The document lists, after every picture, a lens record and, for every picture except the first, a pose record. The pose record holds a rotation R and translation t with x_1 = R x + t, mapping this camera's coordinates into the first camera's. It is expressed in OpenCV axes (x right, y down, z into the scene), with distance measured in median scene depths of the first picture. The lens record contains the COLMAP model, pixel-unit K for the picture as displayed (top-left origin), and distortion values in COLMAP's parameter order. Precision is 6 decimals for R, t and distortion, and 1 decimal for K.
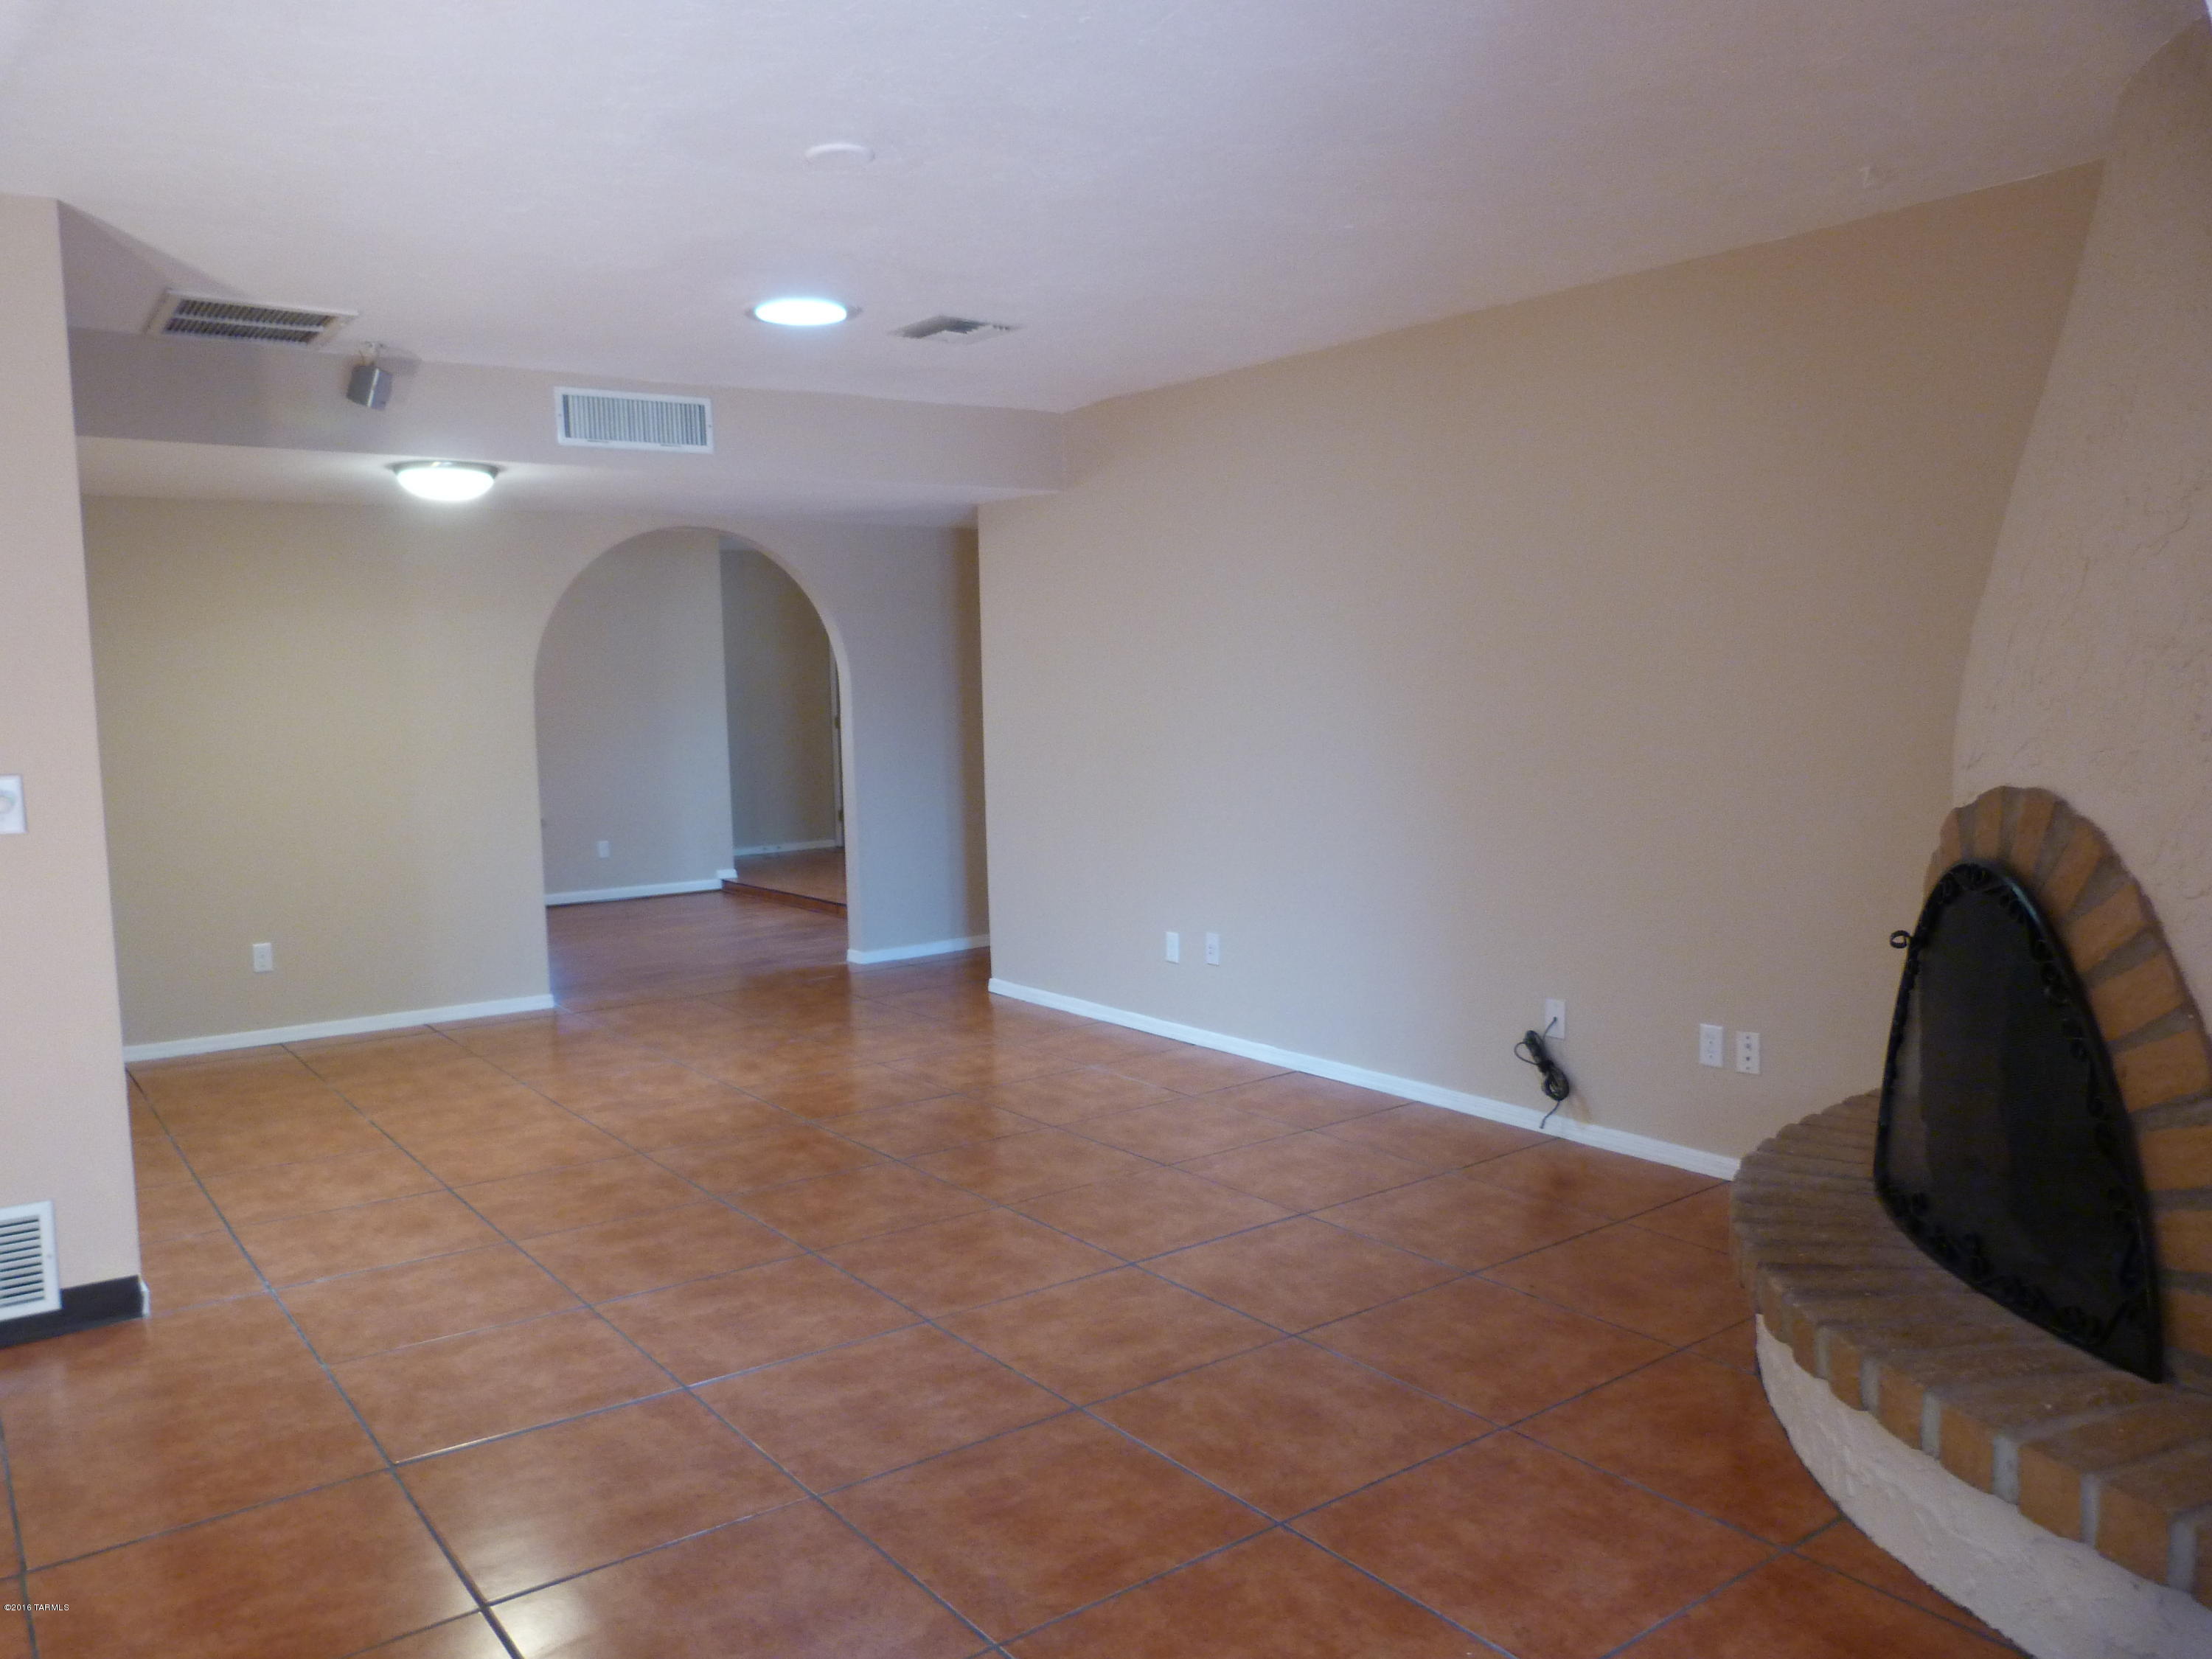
lens RADIAL K [[1647.2, 0, 1077.4], [0, 1647.2, 842.3], [0, 0, 1]] dist [-0.043044, 0.029295]
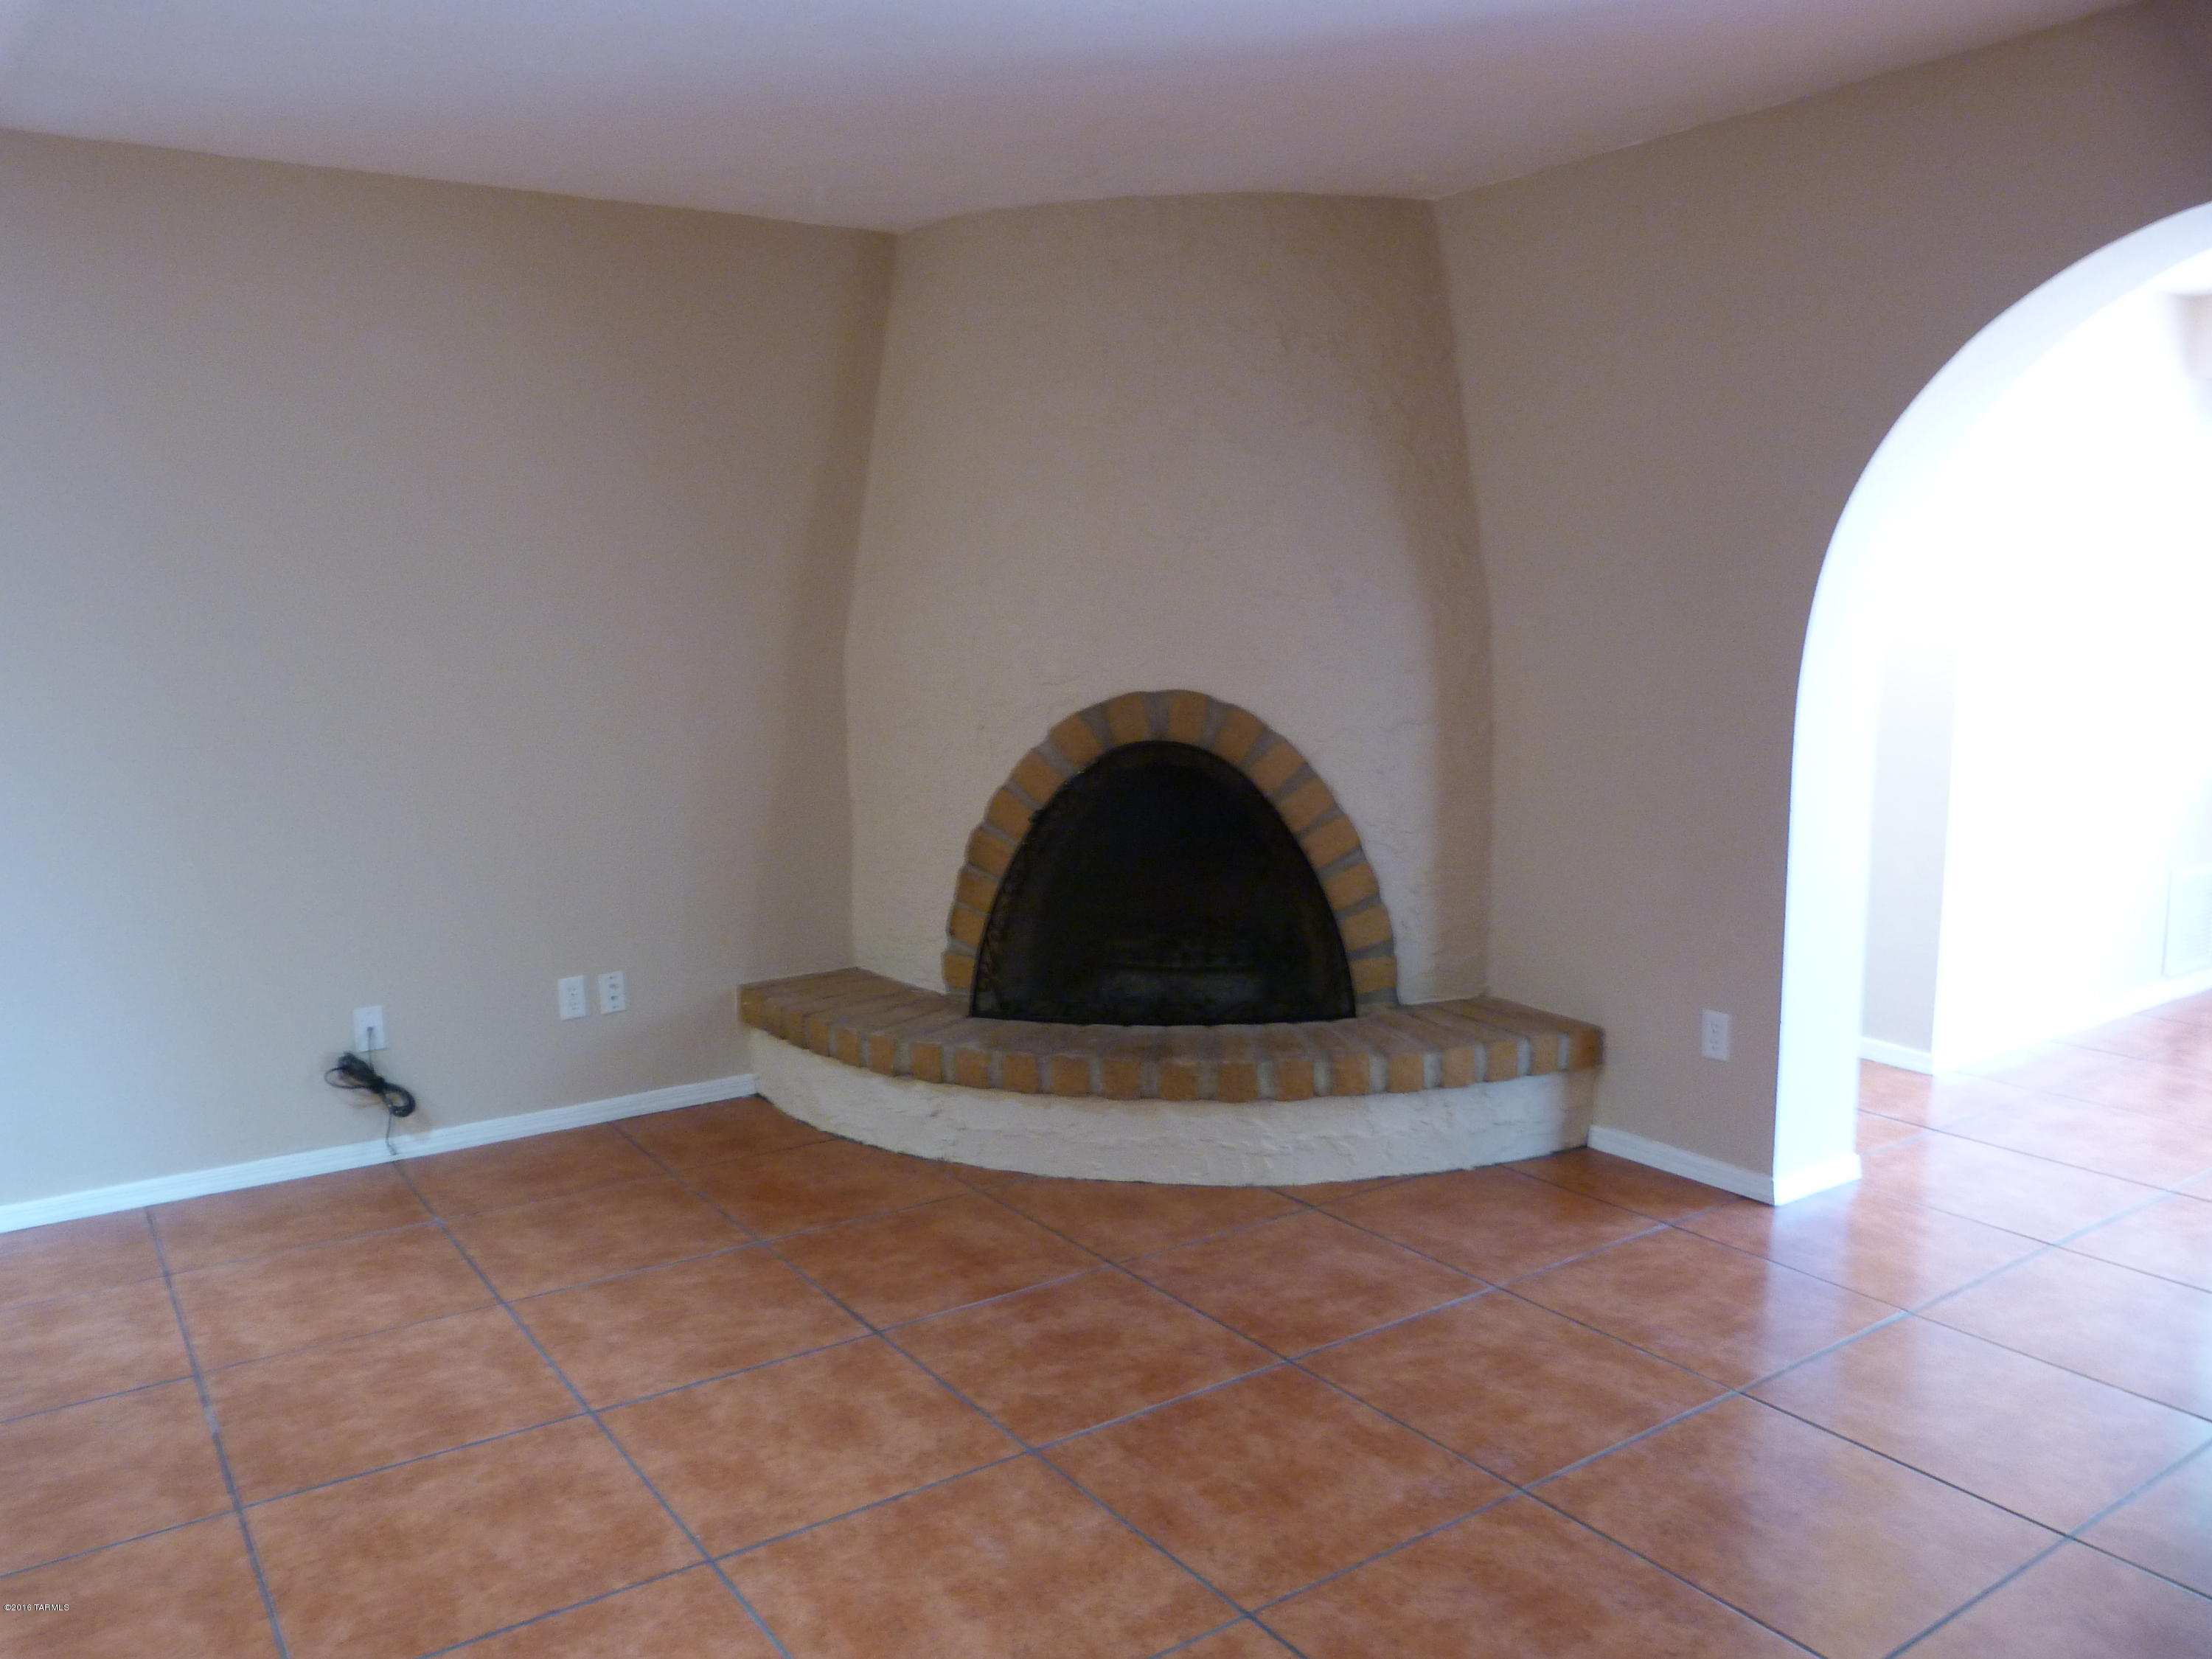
lens RADIAL K [[1647.2, 0, 1077.4], [0, 1647.2, 842.3], [0, 0, 1]] dist [-0.043044, 0.029295]
pose [[0.041004, -0.121264, 0.991773, -0.615003], [0.113169, 0.986784, 0.115975, -0.053454], [-0.992729, 0.107482, 0.054185, 0.669665]]
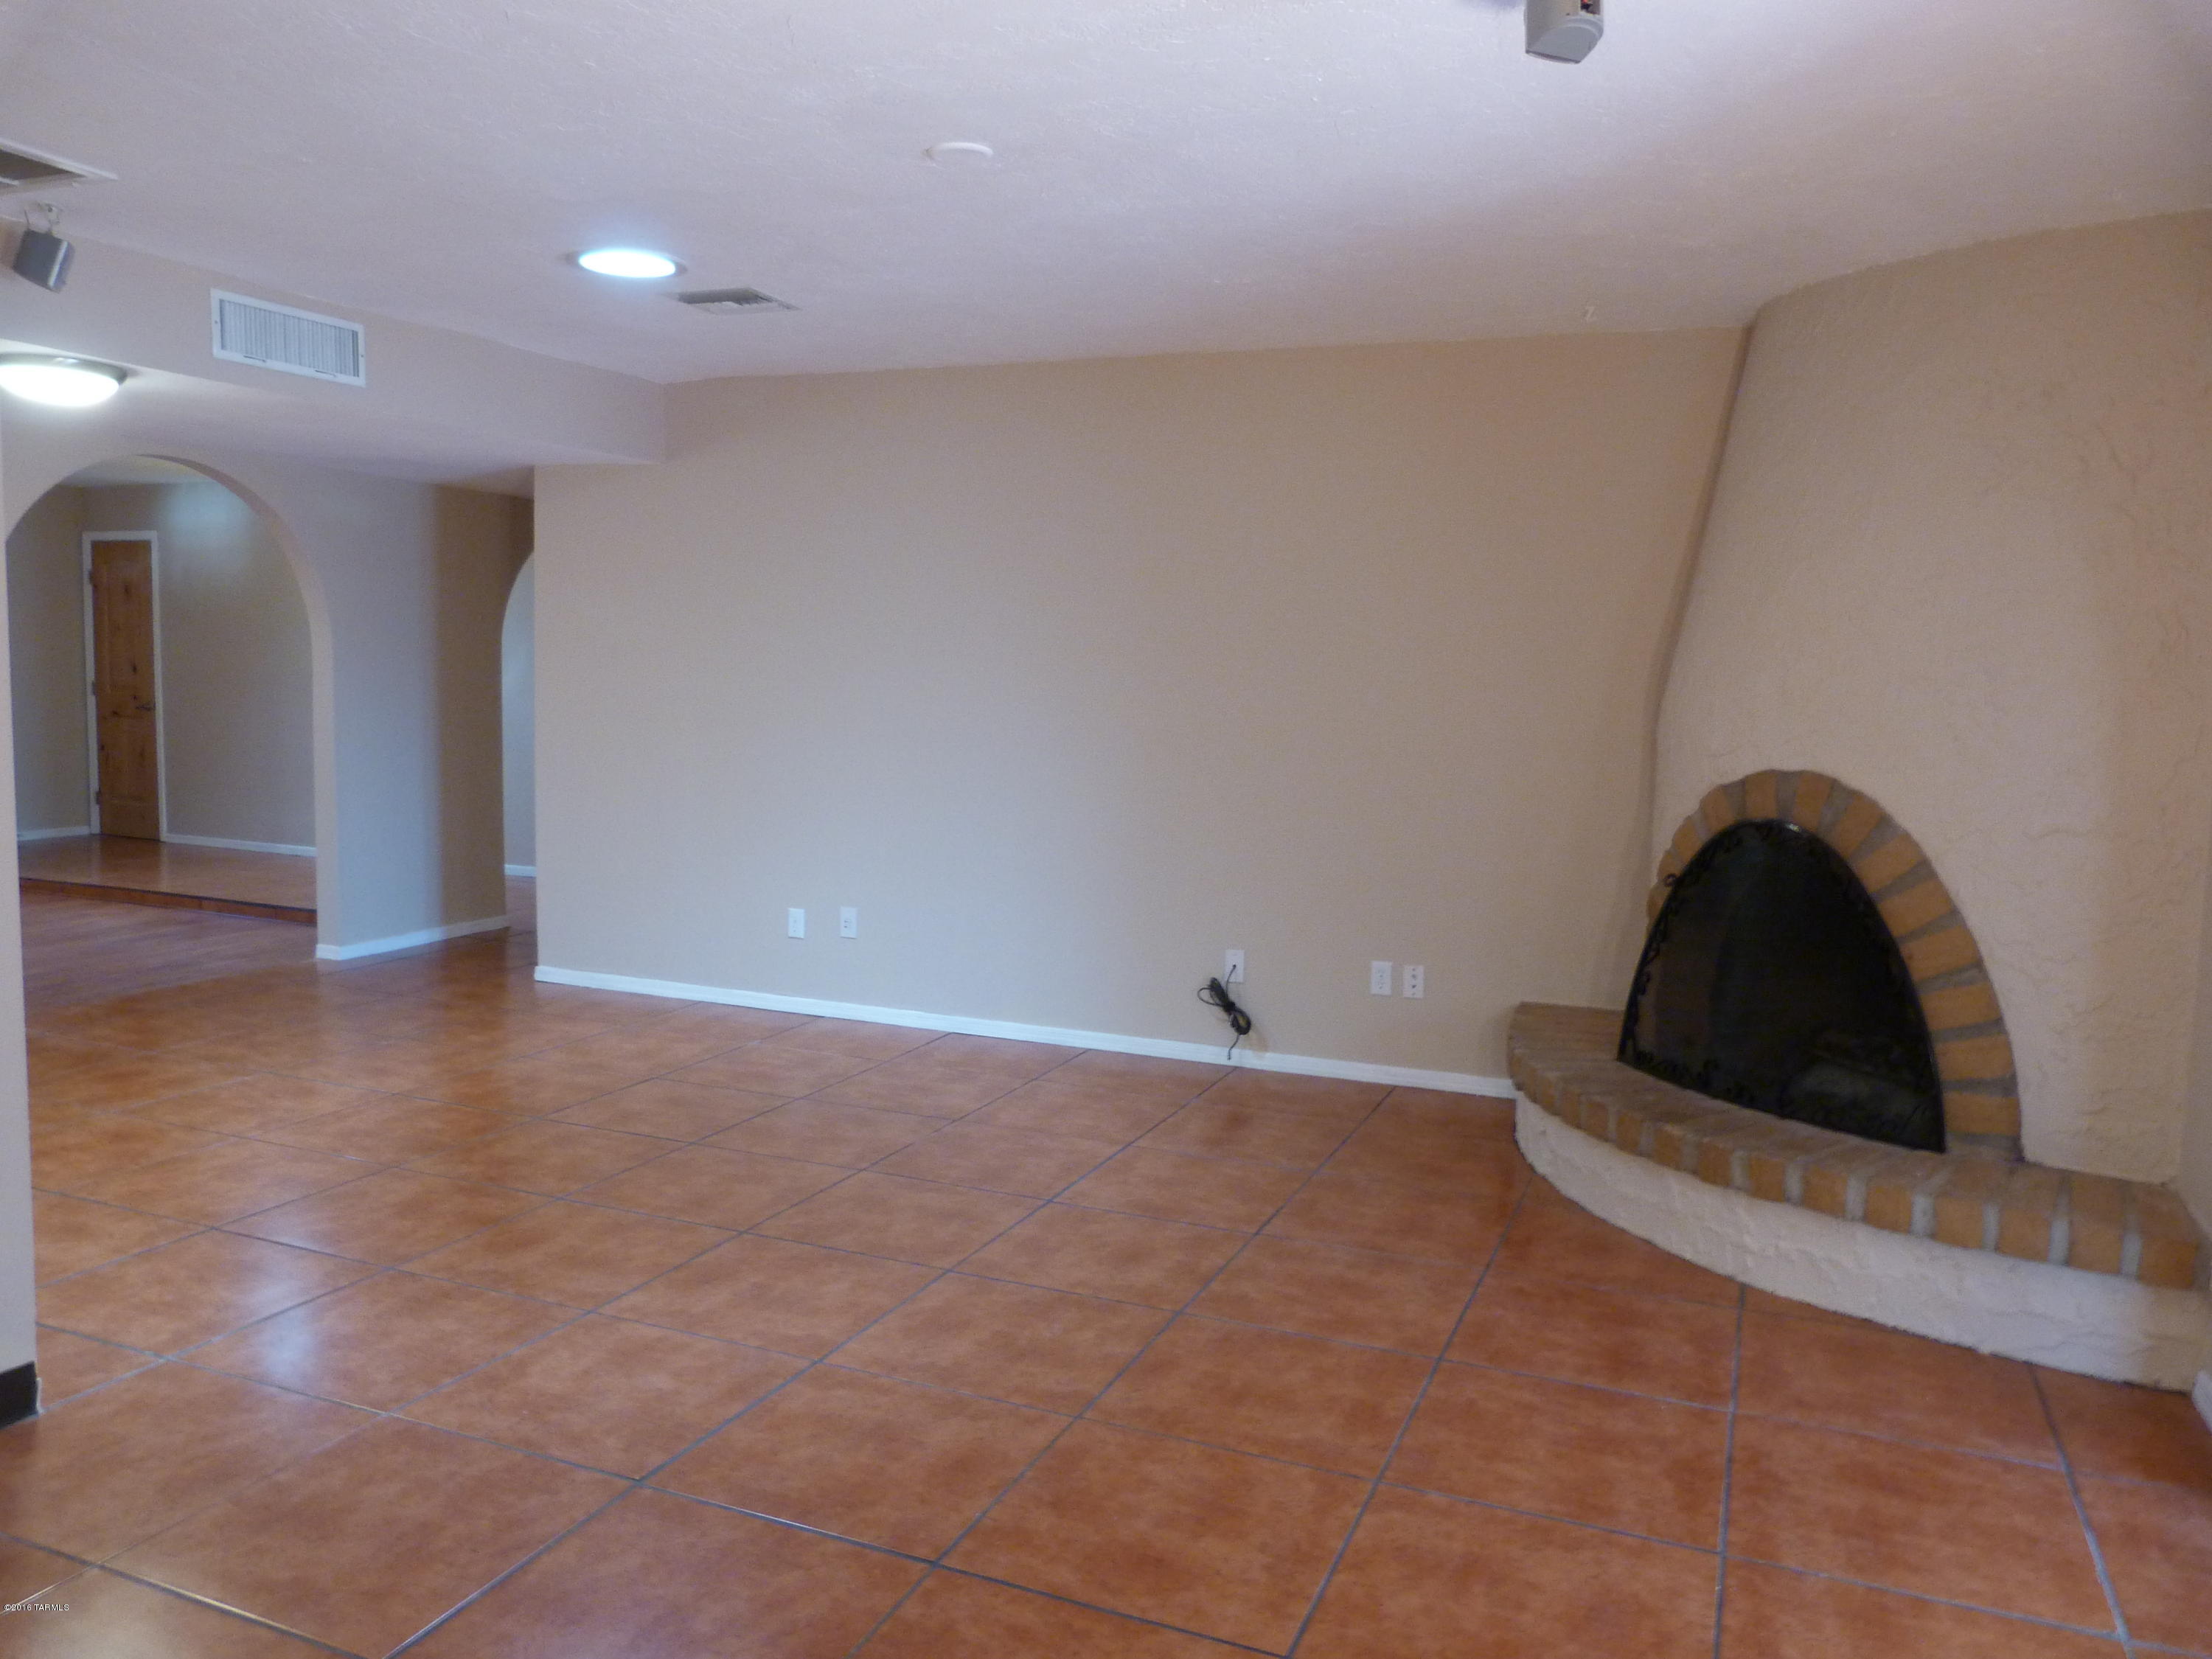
lens RADIAL K [[1651.0, 0, 1088.7], [0, 1651.0, 829.4], [0, 0, 1]] dist [-0.047069, 0.032873]
pose [[0.856319, -0.007239, 0.516396, -0.475543], [0.007160, 0.999972, 0.002143, 0.007244], [-0.516397, 0.001862, 0.856347, 0.046505]]
